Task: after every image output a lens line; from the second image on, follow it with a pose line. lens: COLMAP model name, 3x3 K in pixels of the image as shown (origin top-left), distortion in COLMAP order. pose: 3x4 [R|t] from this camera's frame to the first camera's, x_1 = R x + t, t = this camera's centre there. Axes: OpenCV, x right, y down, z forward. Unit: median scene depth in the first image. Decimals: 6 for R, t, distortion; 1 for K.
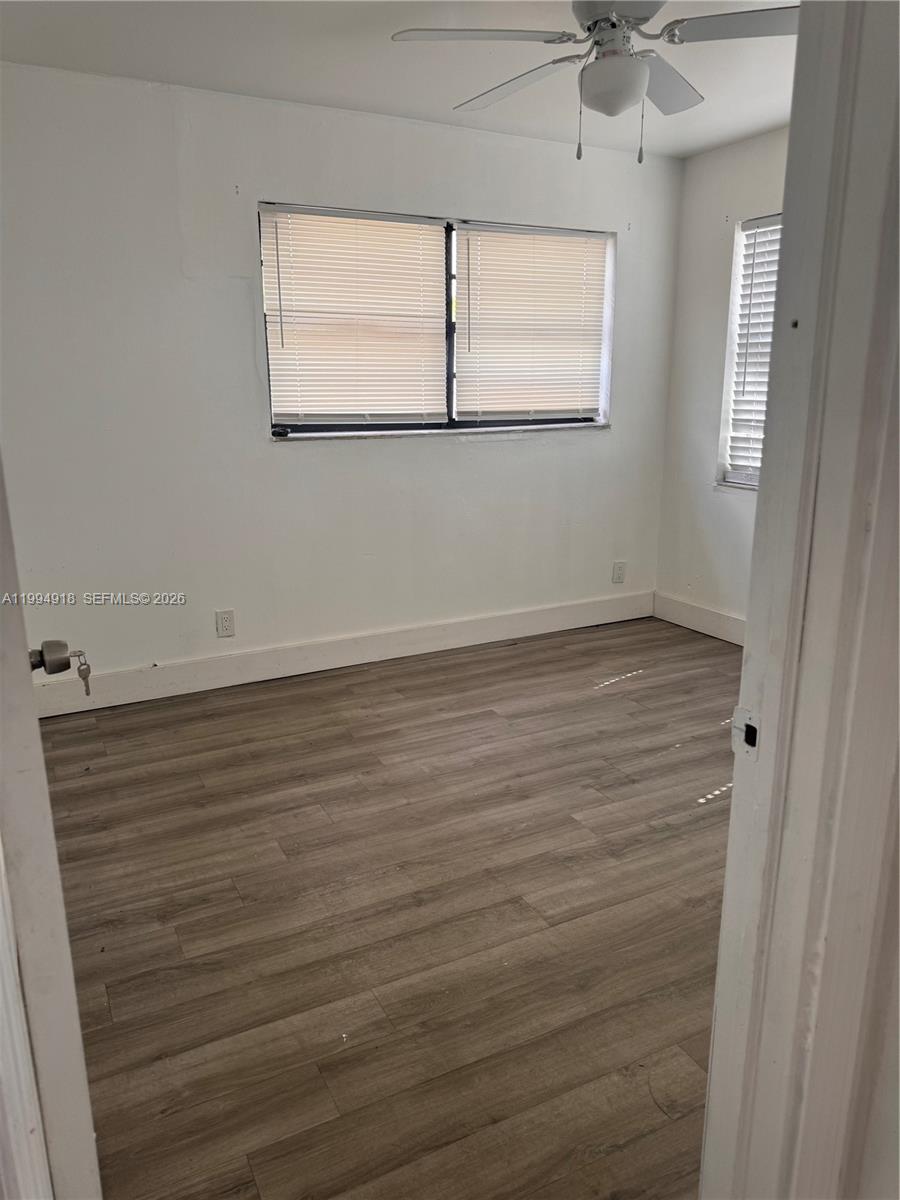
lens RADIAL K [[845.7, 0, 446.3], [0, 845.7, 603.8], [0, 0, 1]] dist [0.105845, -0.149538]
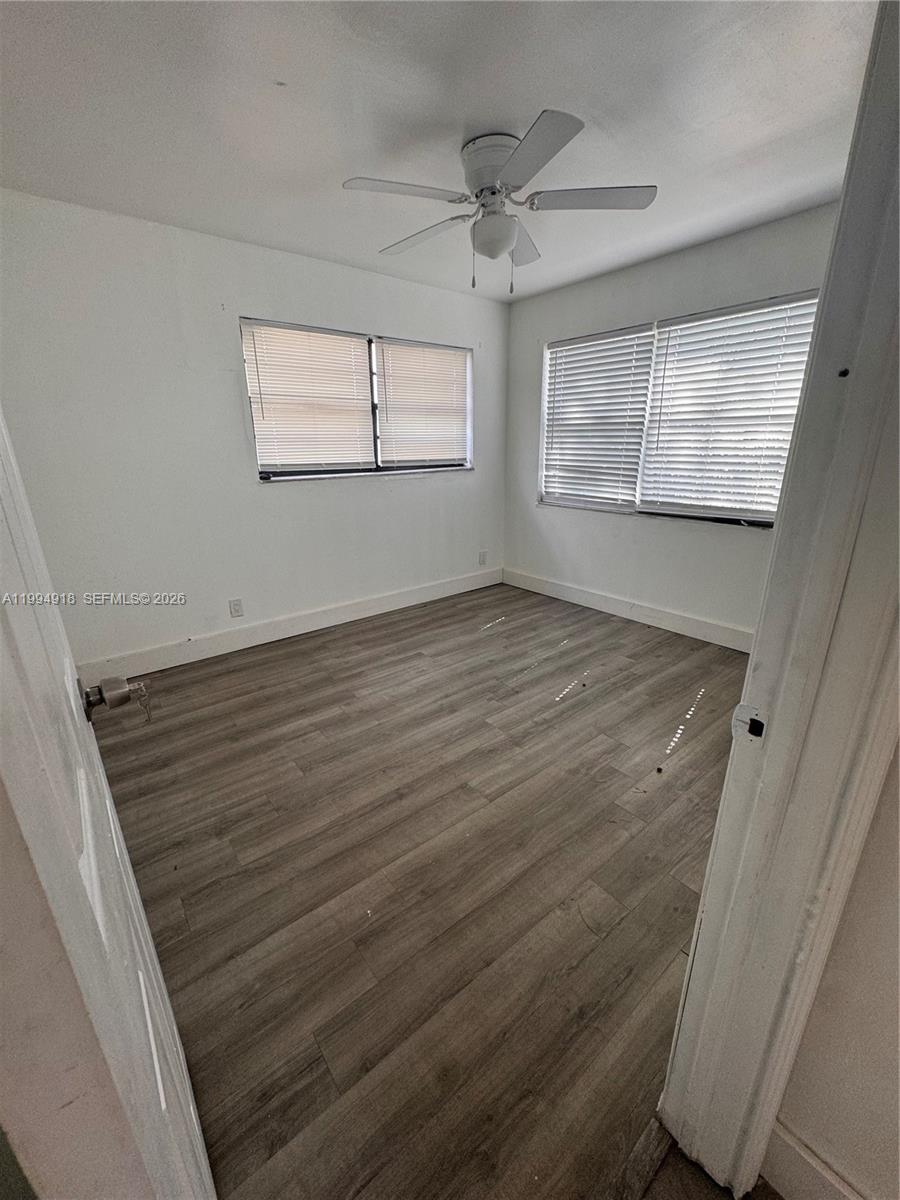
lens RADIAL K [[480.2, 0, 449.0], [0, 480.2, 599.8], [0, 0, 1]] dist [-0.001509, 0.000559]
pose [[0.981157, -0.065866, 0.181641, -0.060216], [0.055078, 0.996441, 0.063815, -0.030725], [-0.185197, -0.052608, 0.981292, 0.140340]]
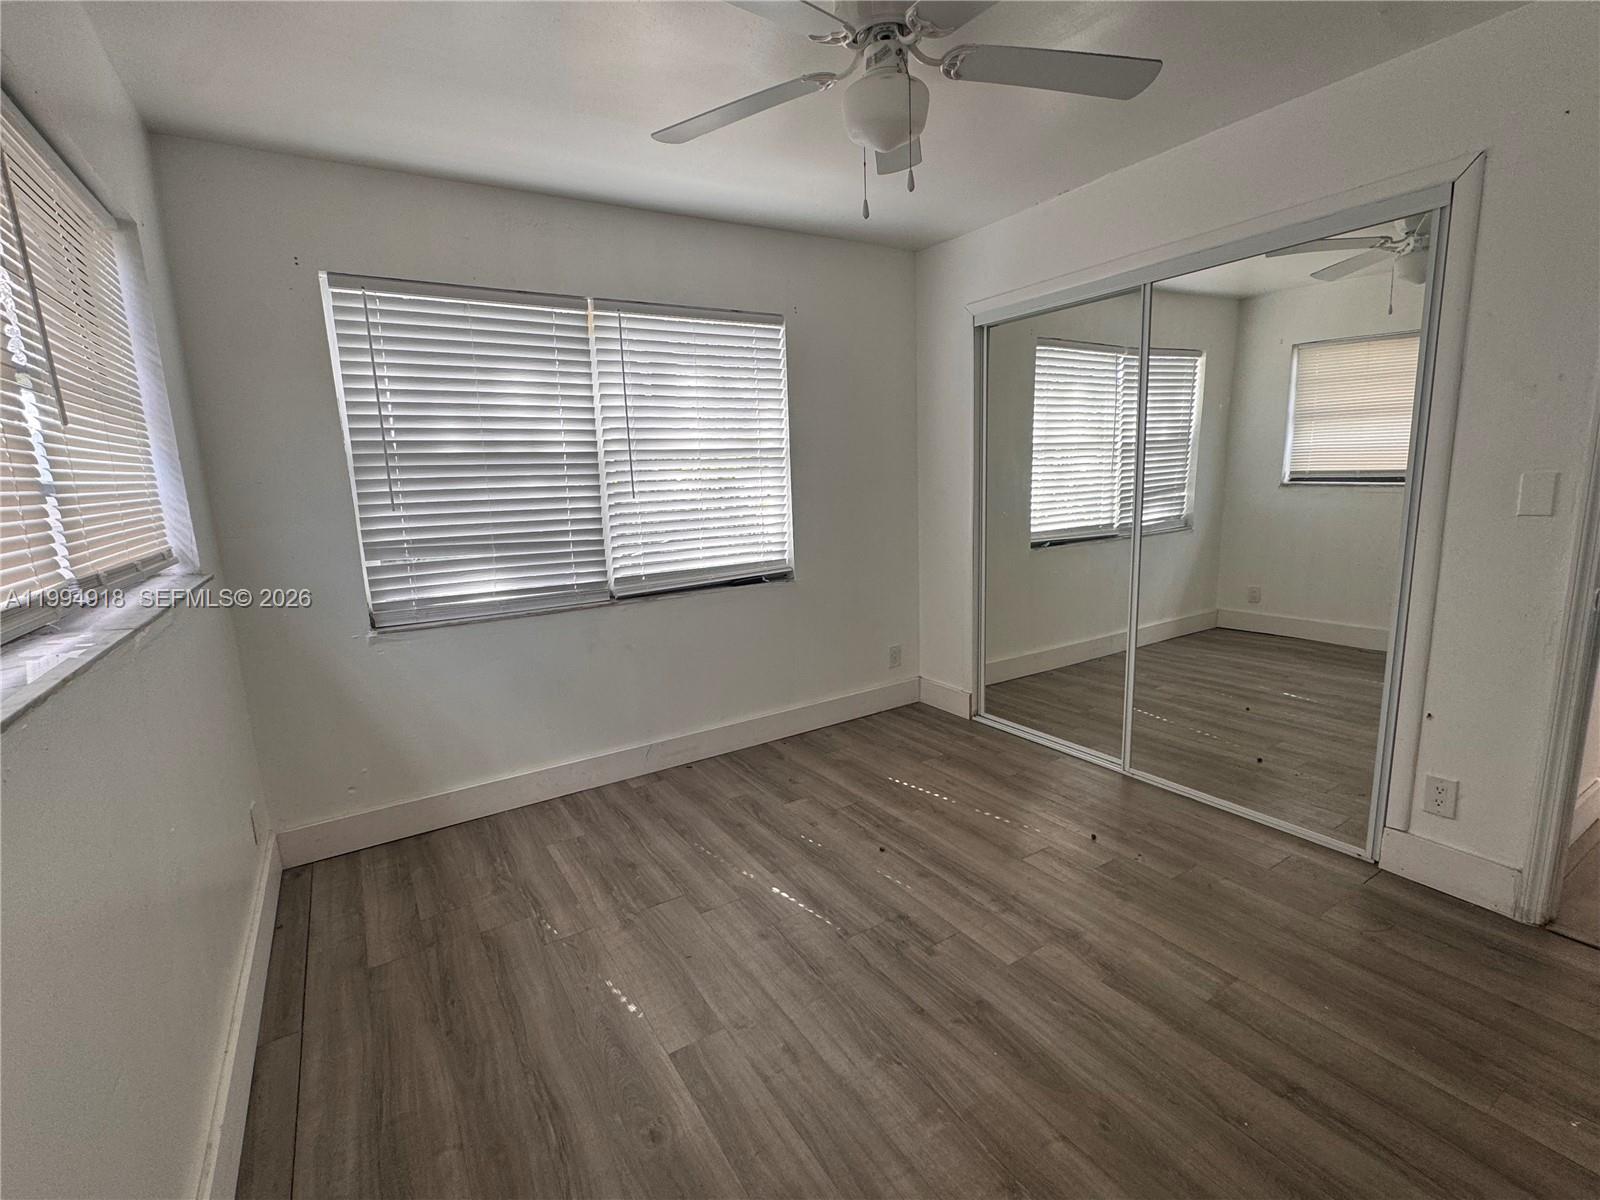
lens RADIAL K [[733.3, 0, 800.0], [0, 733.3, 600.0], [0, 0, 1]] dist [0.000313, 0.000090]
pose [[-0.081385, -0.166737, 0.982637, -0.457680], [0.285955, 0.940552, 0.183279, -0.266770], [-0.954781, 0.295906, -0.028868, 1.017420]]
